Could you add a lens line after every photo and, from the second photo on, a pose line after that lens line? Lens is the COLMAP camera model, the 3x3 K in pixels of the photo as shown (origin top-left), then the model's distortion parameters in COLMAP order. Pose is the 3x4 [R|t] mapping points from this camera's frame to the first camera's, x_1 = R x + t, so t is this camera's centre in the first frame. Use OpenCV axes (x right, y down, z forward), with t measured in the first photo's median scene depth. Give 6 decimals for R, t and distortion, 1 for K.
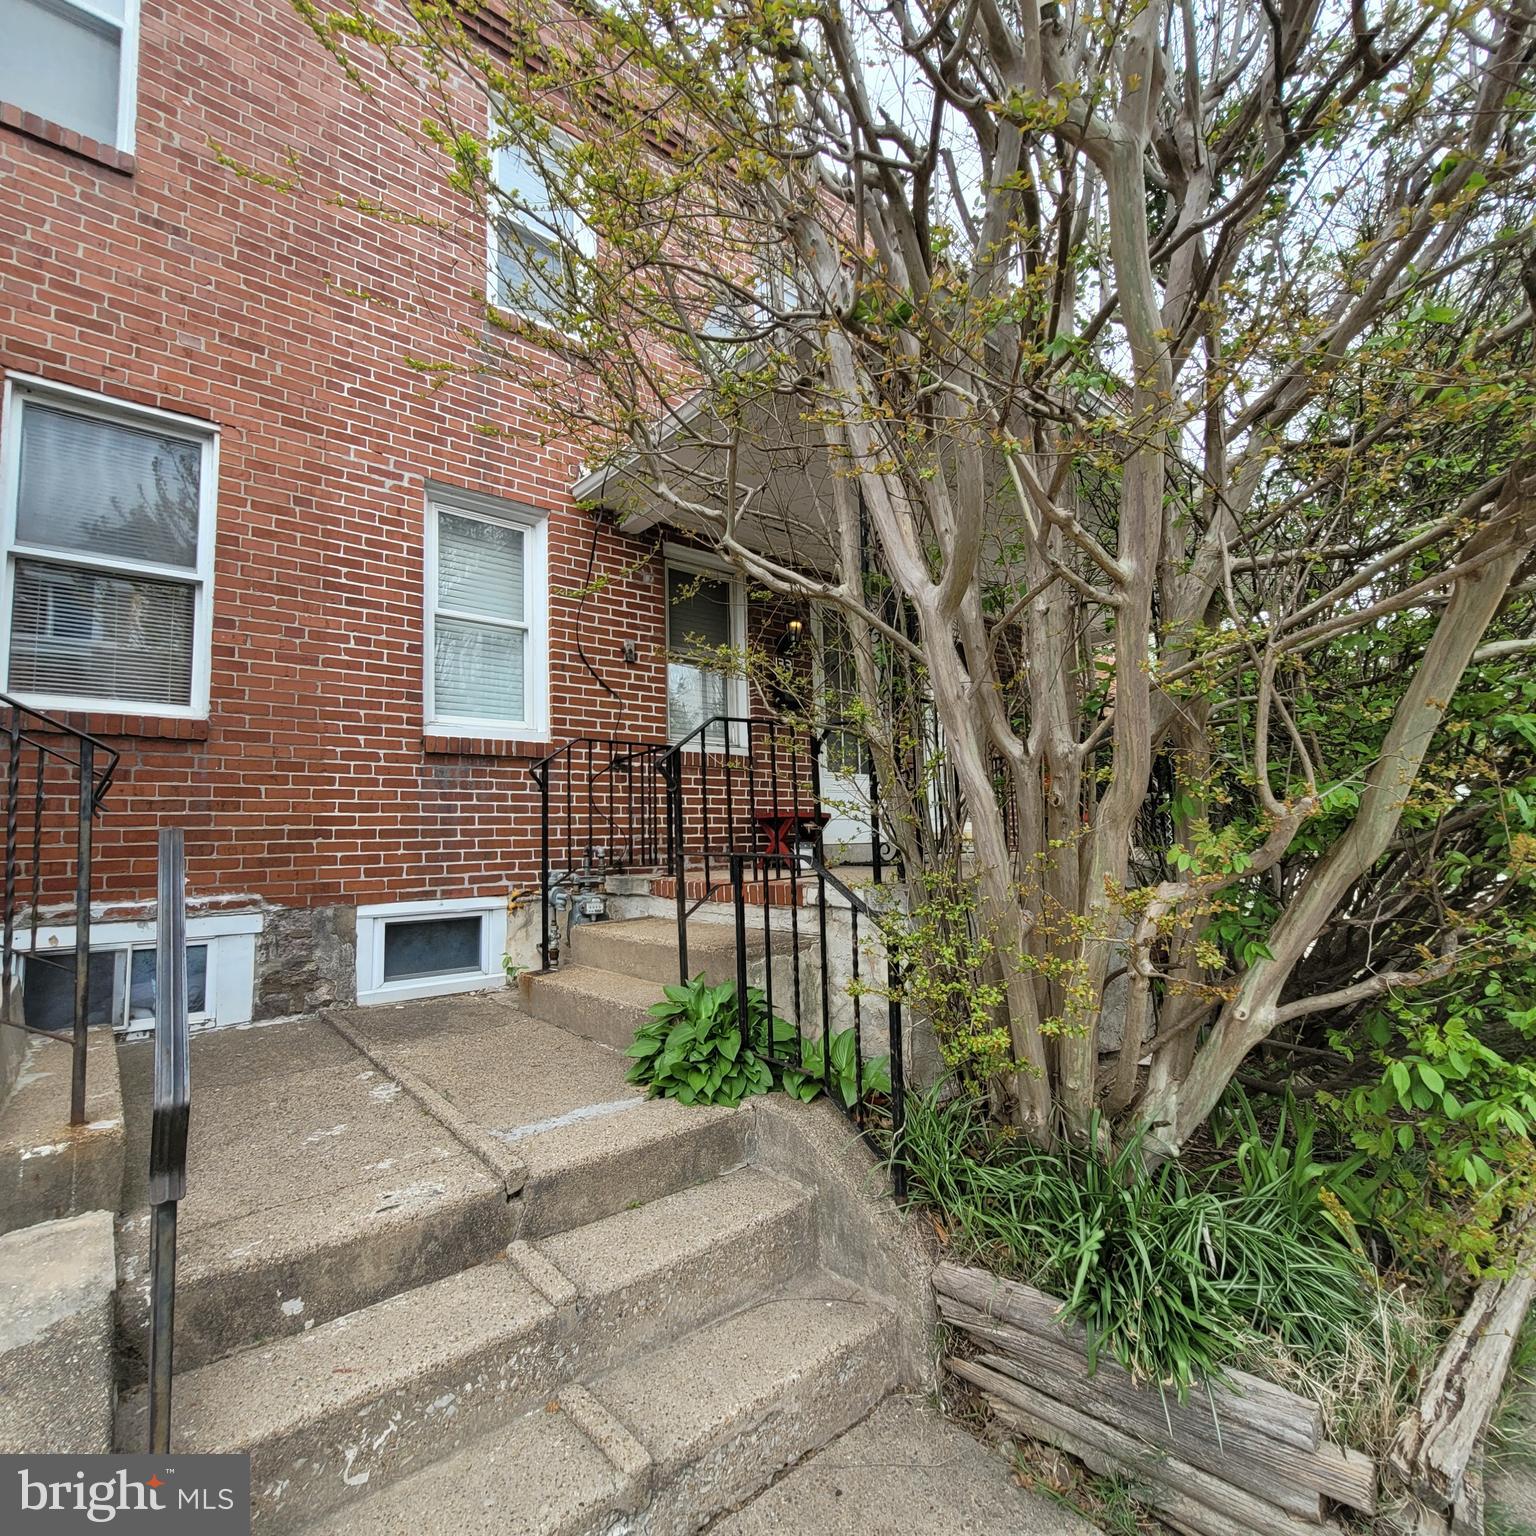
lens RADIAL K [[801.8, 0, 768.6], [0, 801.8, 772.8], [0, 0, 1]] dist [0.002482, 0.000250]
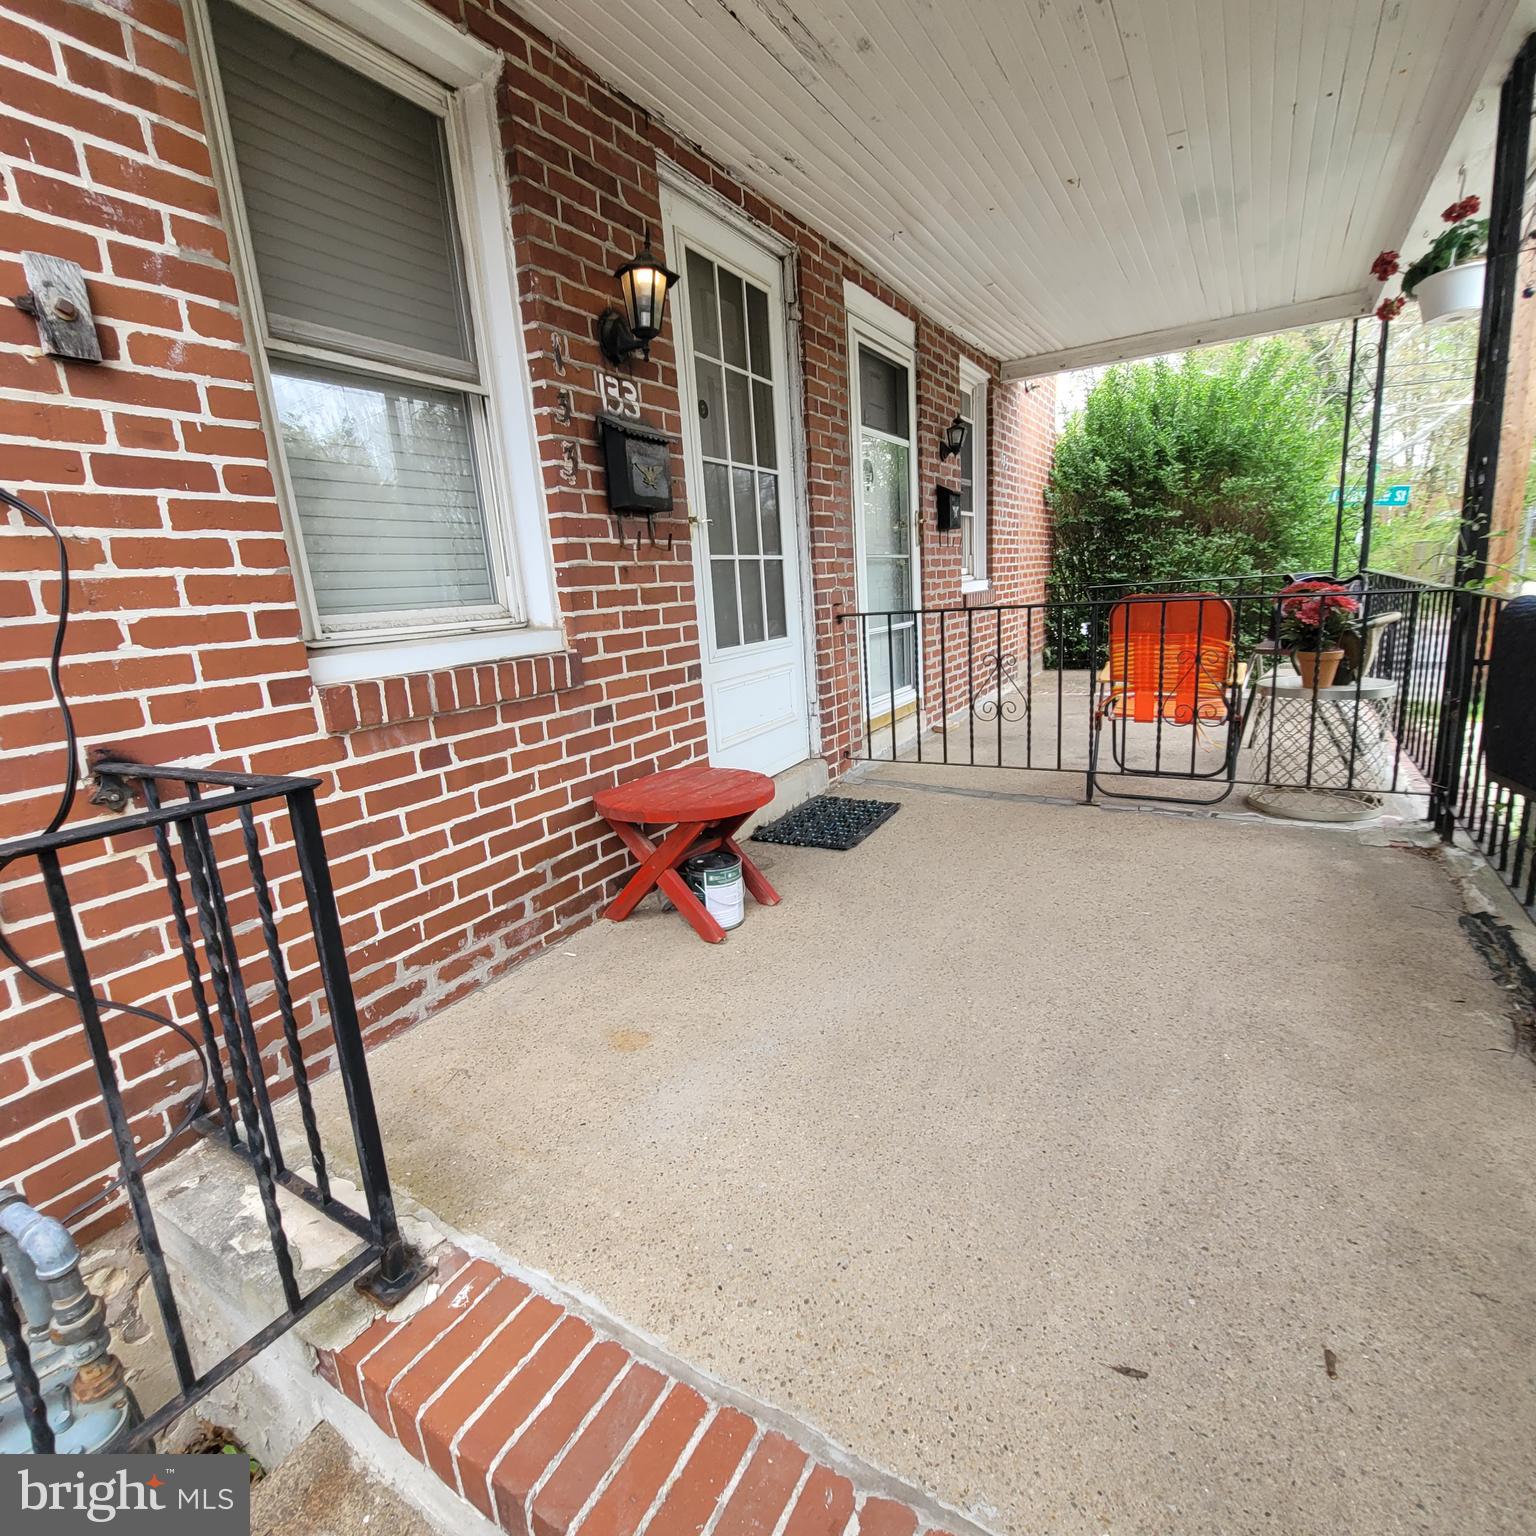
lens RADIAL K [[801.8, 0, 767.3], [0, 801.8, 765.1], [0, 0, 1]] dist [0.002482, 0.000250]
pose [[0.942884, -0.107633, 0.315252, -0.063603], [0.011856, 0.956606, 0.291144, -0.087613], [-0.332909, -0.270777, 0.903245, 0.660011]]
